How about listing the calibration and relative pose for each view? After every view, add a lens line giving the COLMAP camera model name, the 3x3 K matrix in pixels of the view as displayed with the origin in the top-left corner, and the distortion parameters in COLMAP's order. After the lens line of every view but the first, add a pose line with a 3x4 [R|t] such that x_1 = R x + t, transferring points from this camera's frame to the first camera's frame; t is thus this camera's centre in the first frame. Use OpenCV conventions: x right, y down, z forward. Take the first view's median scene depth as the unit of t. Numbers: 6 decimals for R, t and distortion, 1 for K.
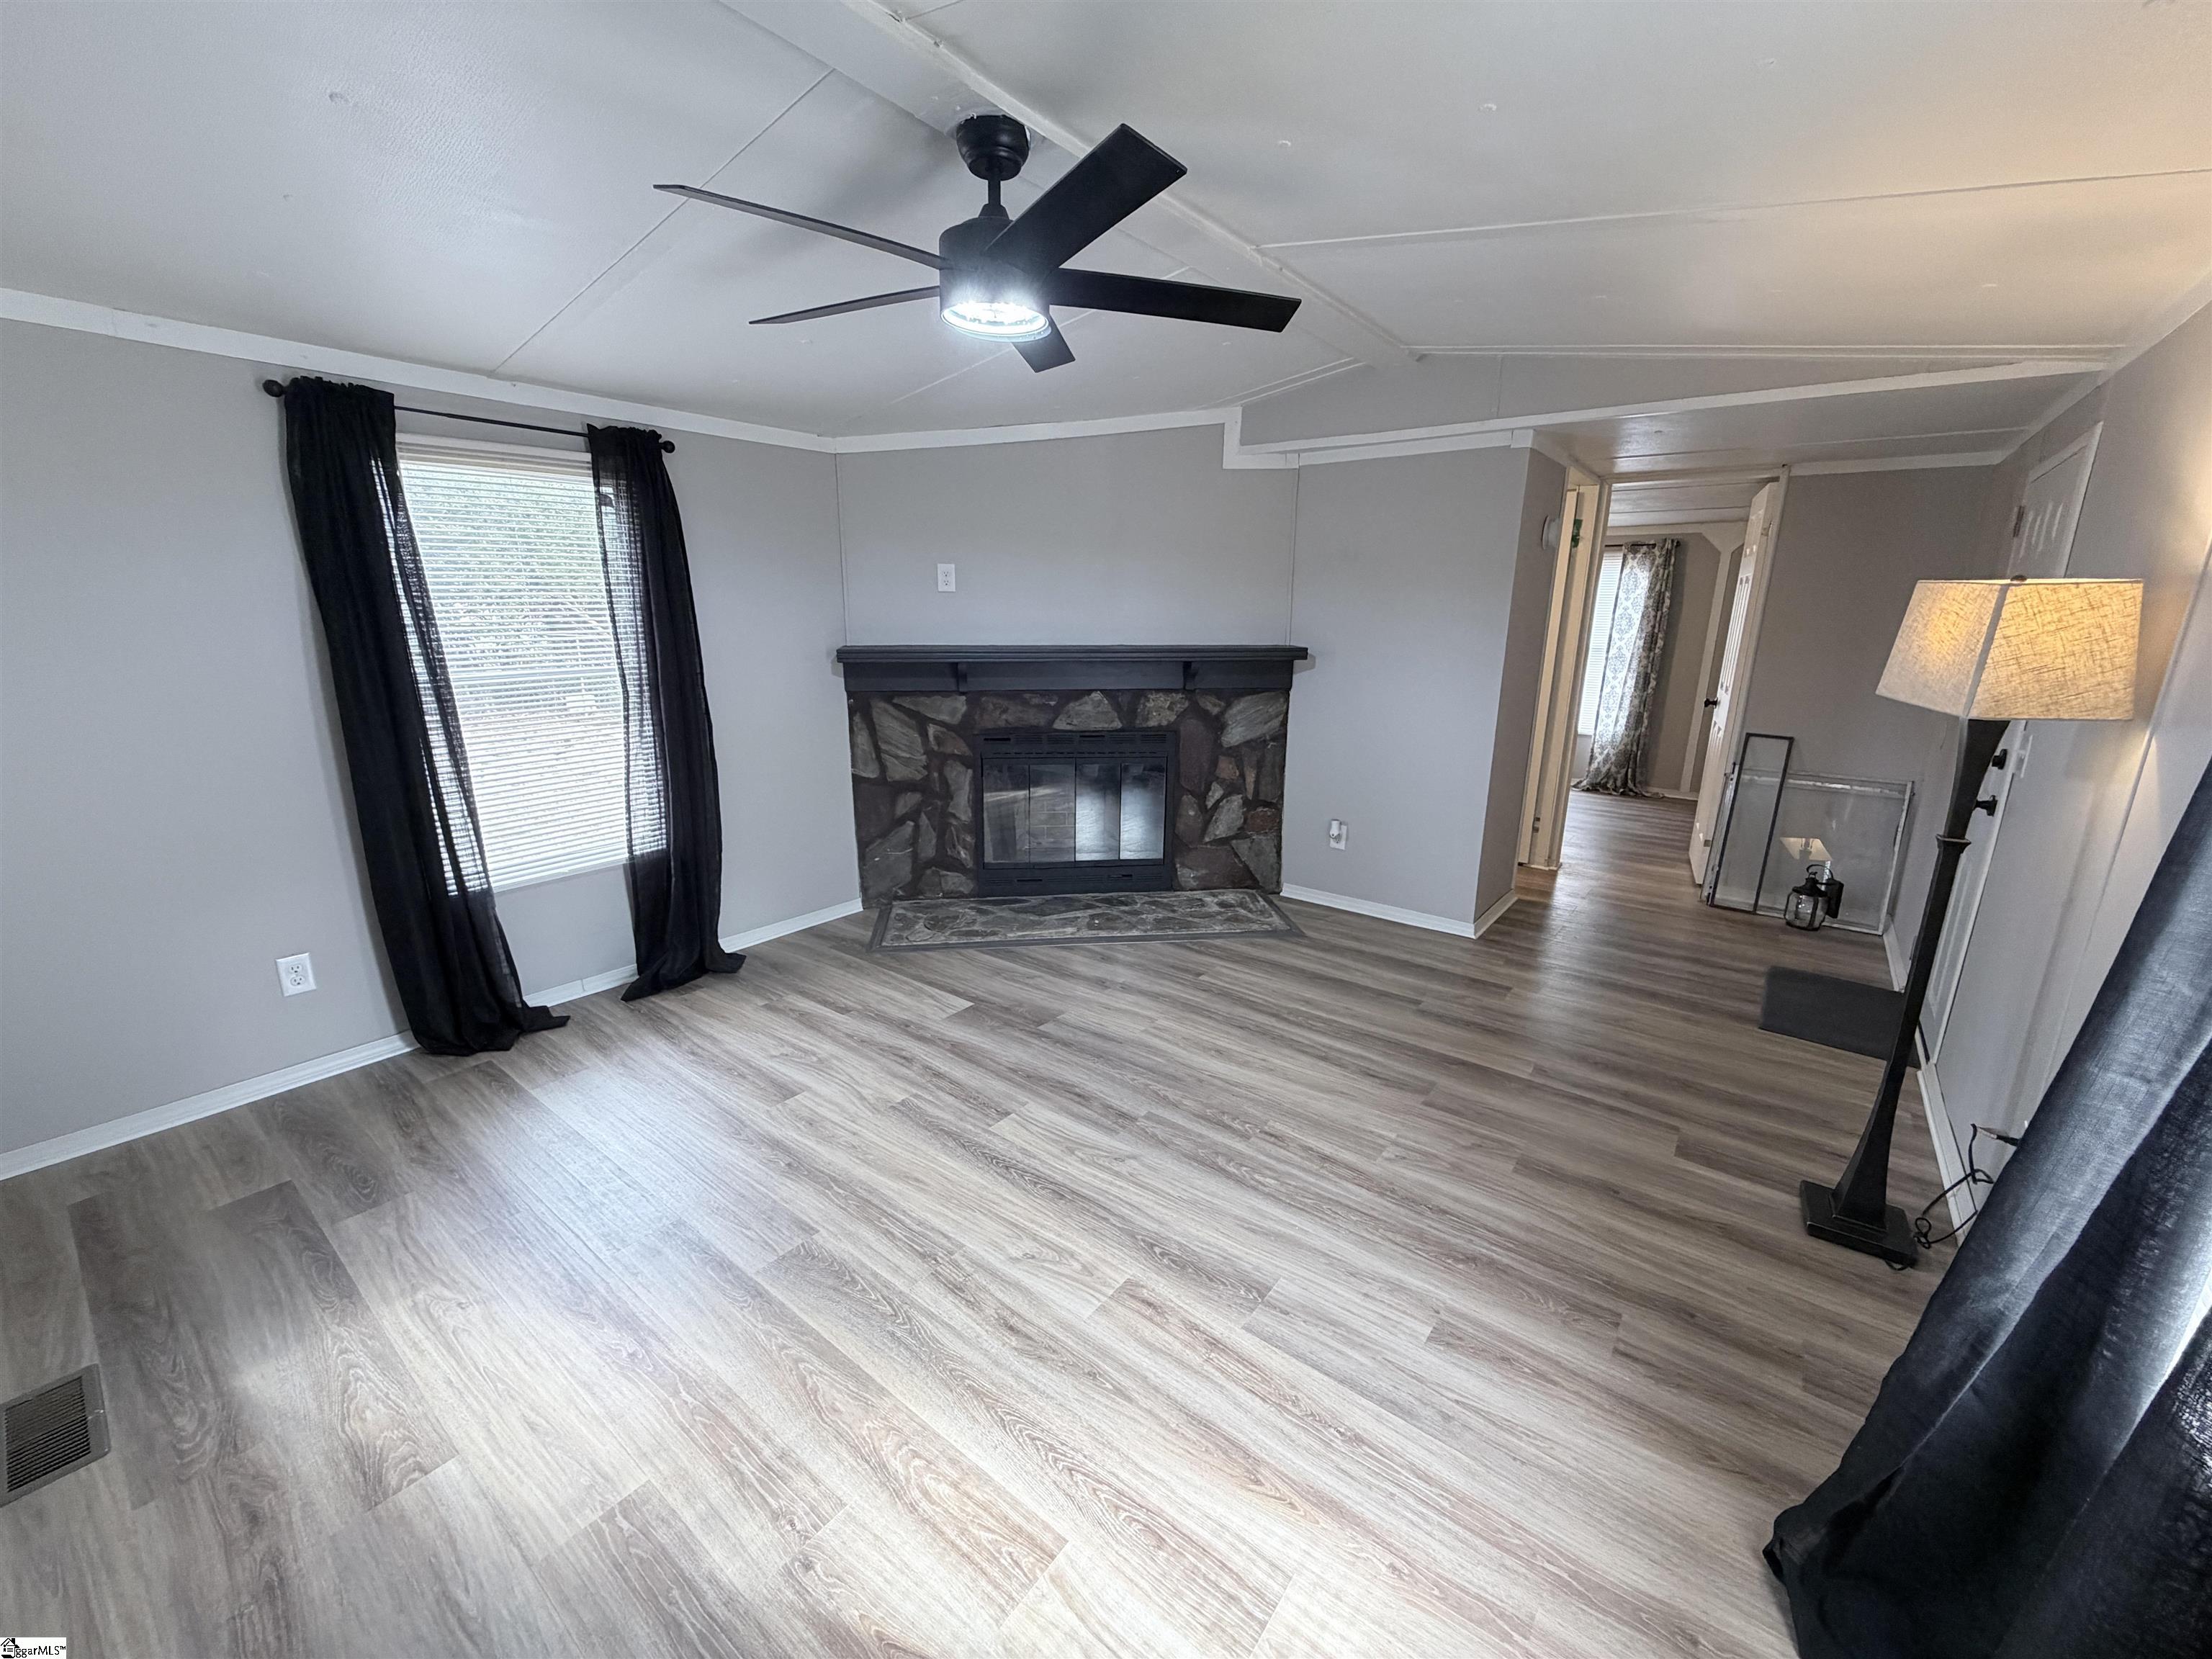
lens RADIAL K [[877.3, 0, 1105.1], [0, 877.3, 831.1], [0, 0, 1]] dist [0.000267, 0.000362]
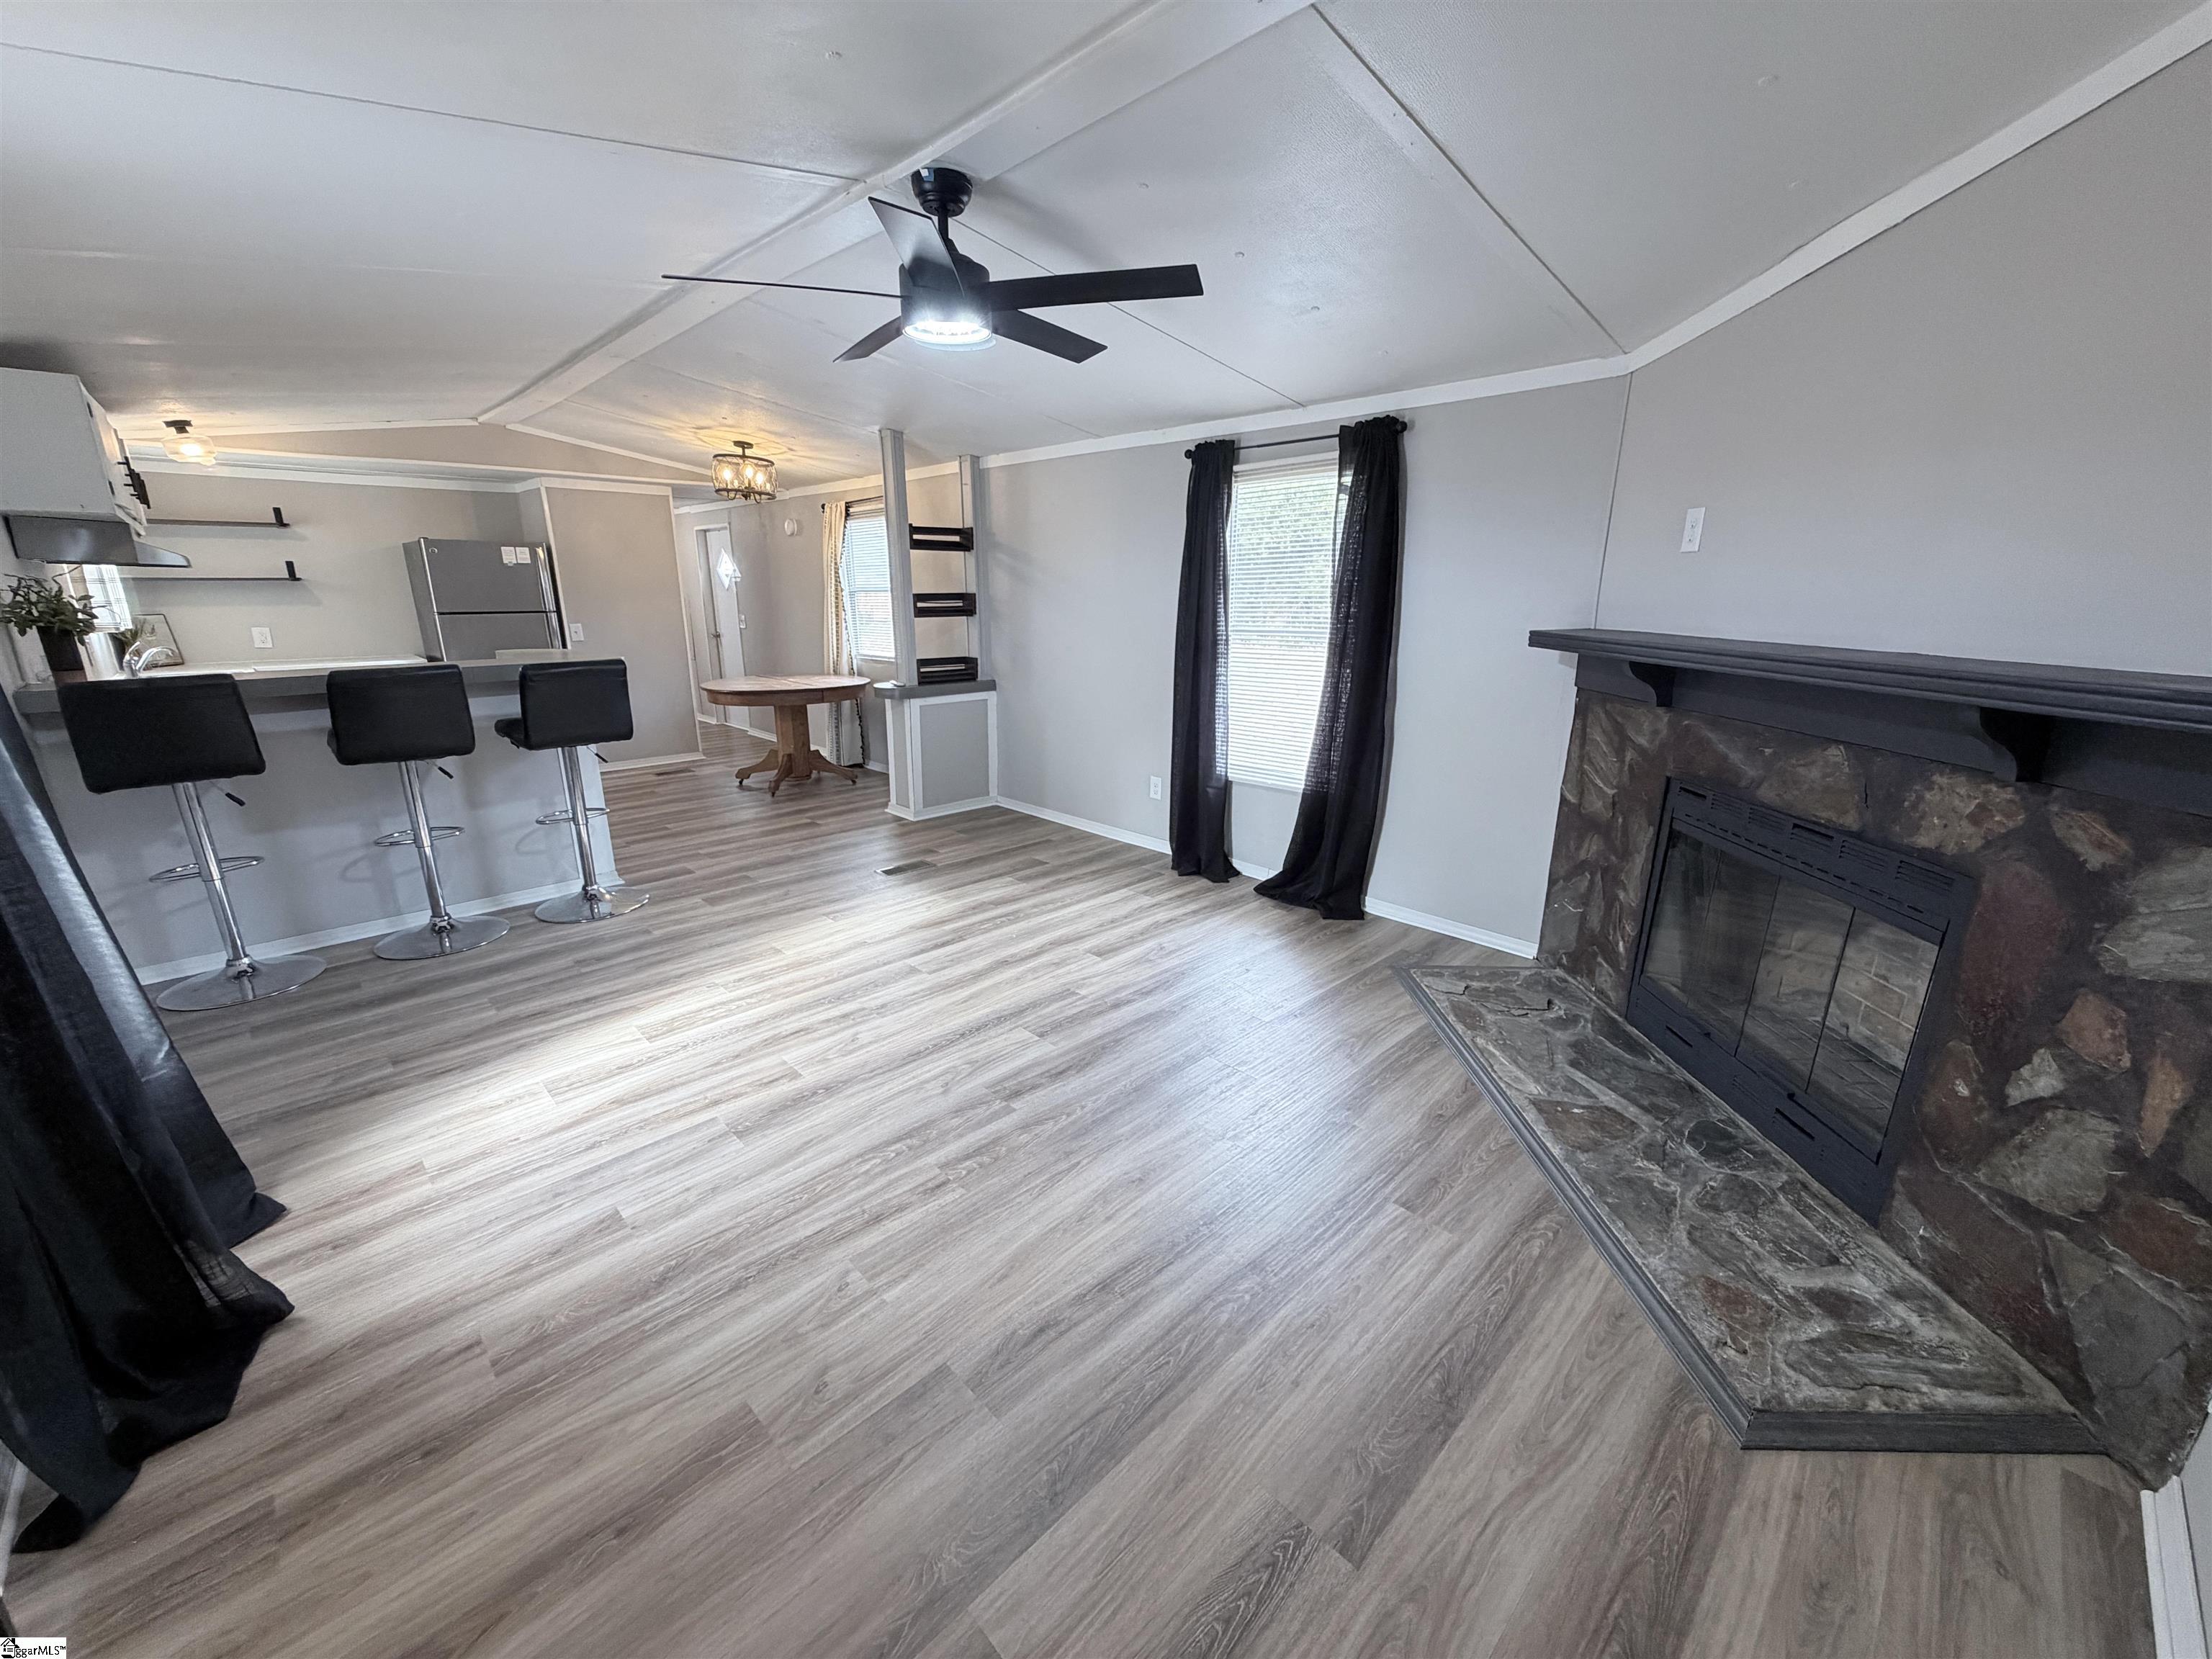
lens RADIAL K [[880.7, 0, 1102.4], [0, 880.7, 833.0], [0, 0, 1]] dist [0.000562, -0.000592]
pose [[-0.138848, 0.259676, -0.955662, 0.780777], [-0.249903, 0.924591, 0.287541, -0.225088], [0.958264, 0.278747, -0.063484, 0.964761]]
